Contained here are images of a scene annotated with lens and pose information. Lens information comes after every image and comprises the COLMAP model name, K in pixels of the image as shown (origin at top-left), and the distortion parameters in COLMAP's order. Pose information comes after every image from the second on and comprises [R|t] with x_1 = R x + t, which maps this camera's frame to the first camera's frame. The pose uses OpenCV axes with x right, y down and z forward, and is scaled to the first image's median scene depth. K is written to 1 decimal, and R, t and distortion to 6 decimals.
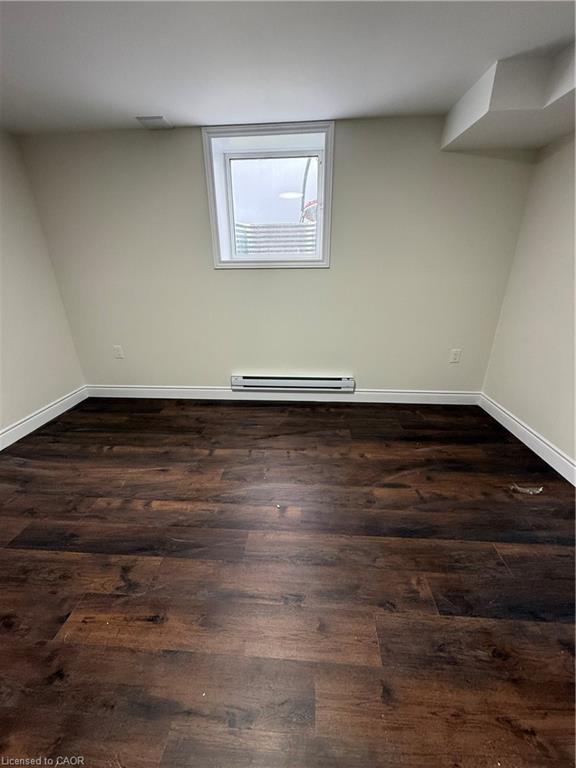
lens RADIAL K [[304.0, 0, 286.7], [0, 304.0, 383.7], [0, 0, 1]] dist [0.000857, -0.000391]
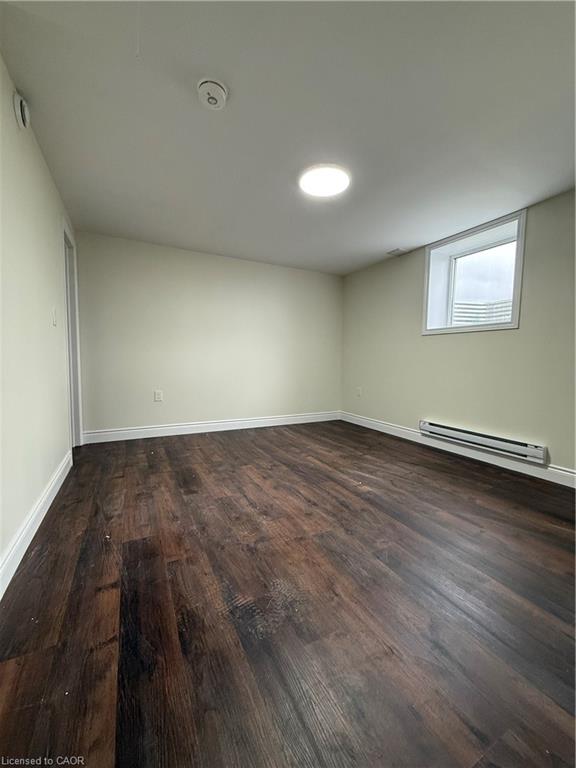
lens RADIAL K [[289.7, 0, 285.8], [0, 289.7, 379.6], [0, 0, 1]] dist [0.003281, 0.000134]
pose [[0.535294, 0.089356, -0.839926, 0.619369], [-0.332004, 0.936612, -0.111947, 0.165938], [0.776682, 0.338783, 0.531029, -0.076130]]
